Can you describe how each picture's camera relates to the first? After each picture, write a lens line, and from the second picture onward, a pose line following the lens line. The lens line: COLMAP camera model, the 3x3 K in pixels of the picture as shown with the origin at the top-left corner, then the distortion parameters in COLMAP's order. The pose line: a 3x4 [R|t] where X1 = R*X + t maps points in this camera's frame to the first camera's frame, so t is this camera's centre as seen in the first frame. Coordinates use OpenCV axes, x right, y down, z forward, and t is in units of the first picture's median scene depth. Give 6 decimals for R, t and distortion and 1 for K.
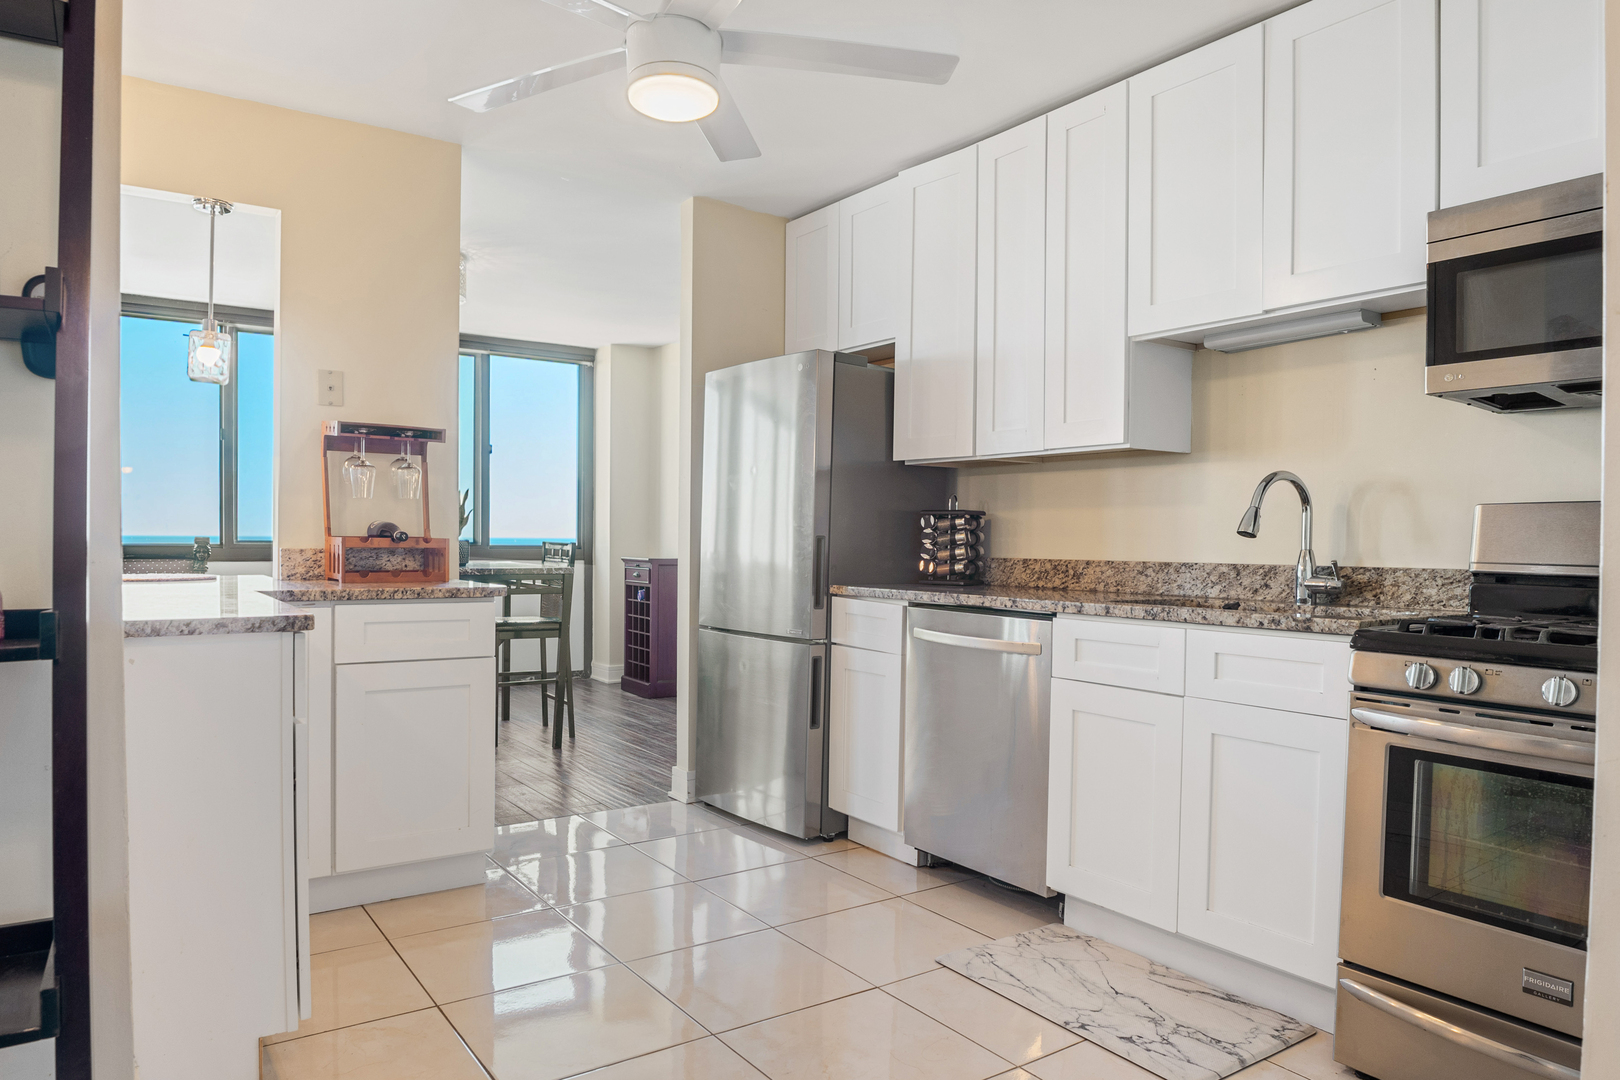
lens RADIAL K [[1048.3, 0, 806.5], [0, 1048.3, 535.2], [0, 0, 1]] dist [-0.043669, -0.000201]
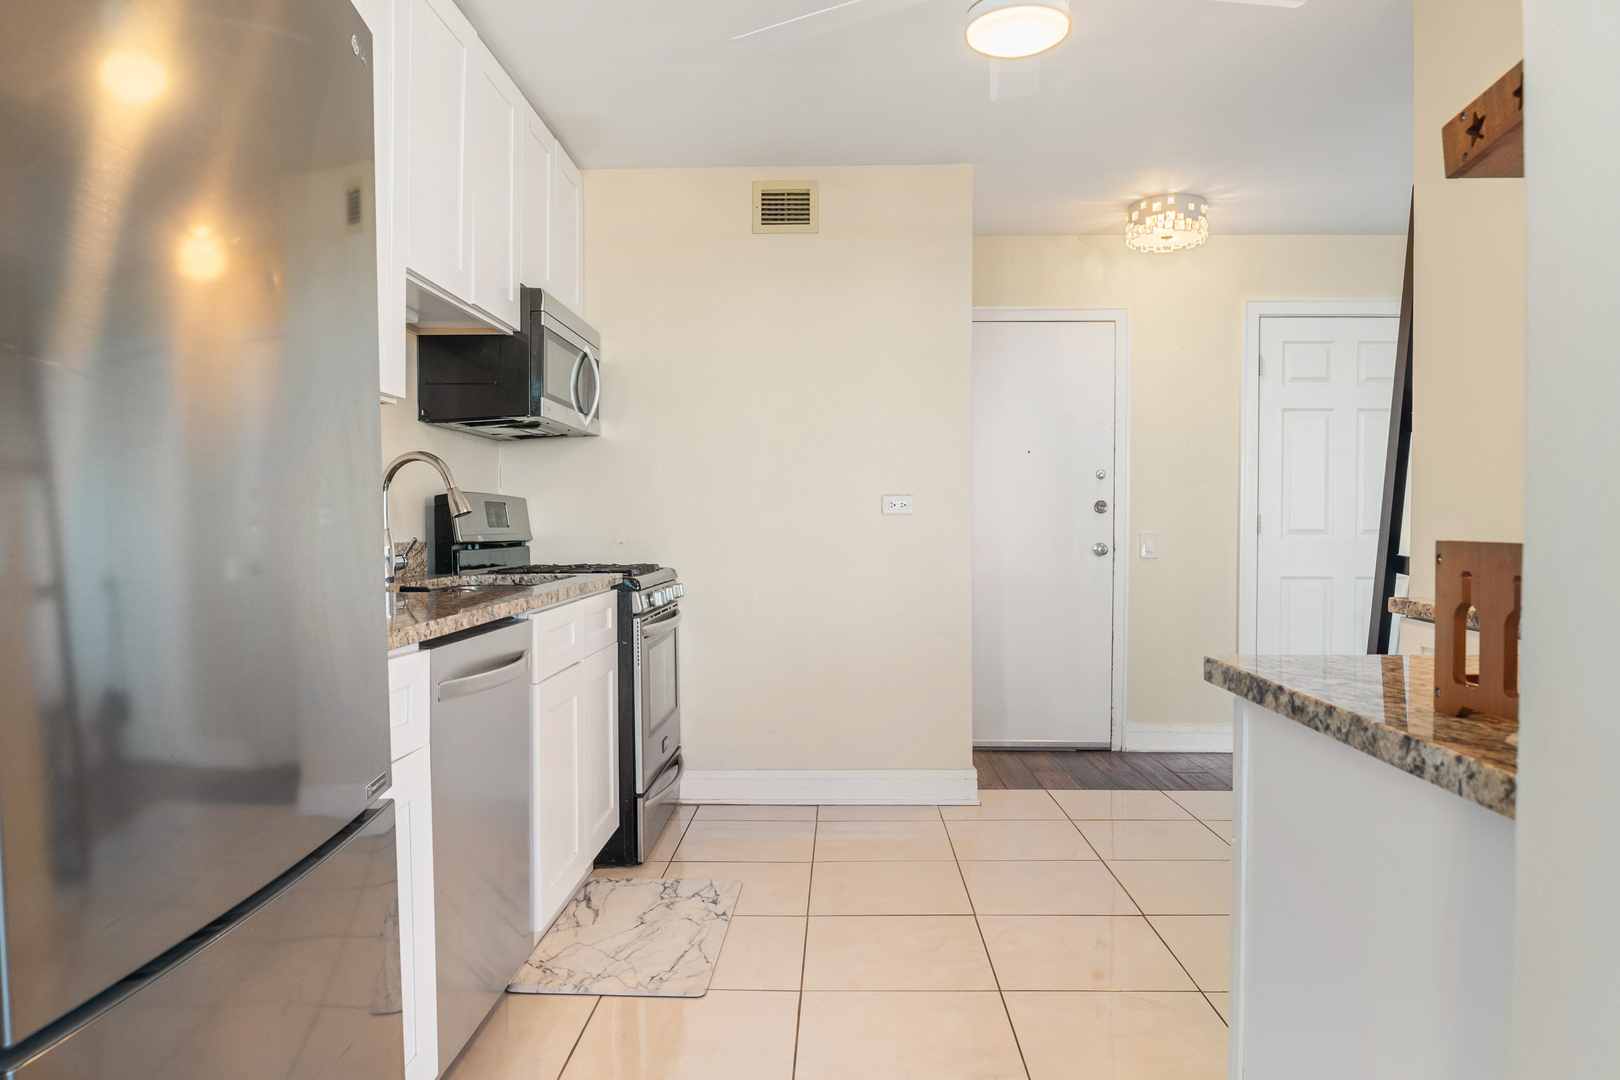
lens RADIAL K [[1048.3, 0, 806.5], [0, 1048.3, 535.2], [0, 0, 1]] dist [-0.043669, -0.000201]
pose [[-0.798490, -0.019248, 0.601700, -0.449041], [-0.008430, 0.999748, 0.020794, -0.003689], [-0.601949, 0.011532, -0.798451, 1.565391]]
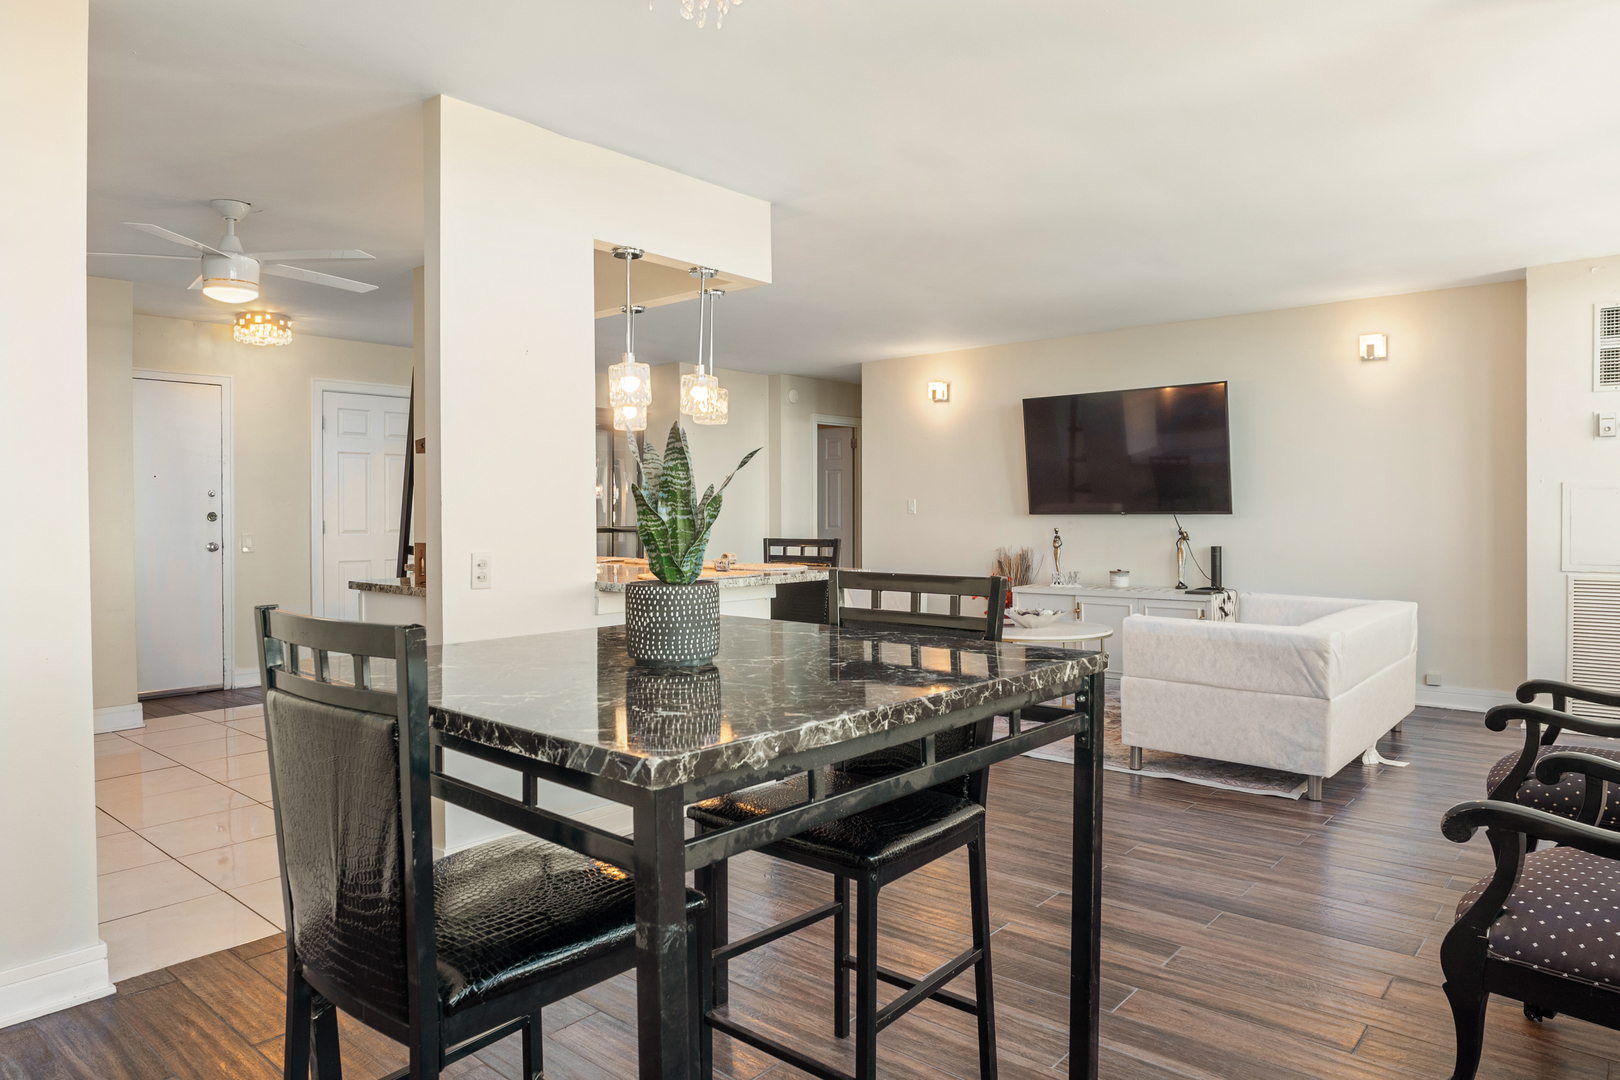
lens RADIAL K [[1048.3, 0, 806.5], [0, 1048.3, 535.2], [0, 0, 1]] dist [-0.043669, -0.000201]
pose [[-0.972687, -0.000900, -0.232121, -0.585605], [-0.006354, 0.999721, 0.022749, -0.039491], [0.232035, 0.023602, -0.972421, 2.563459]]
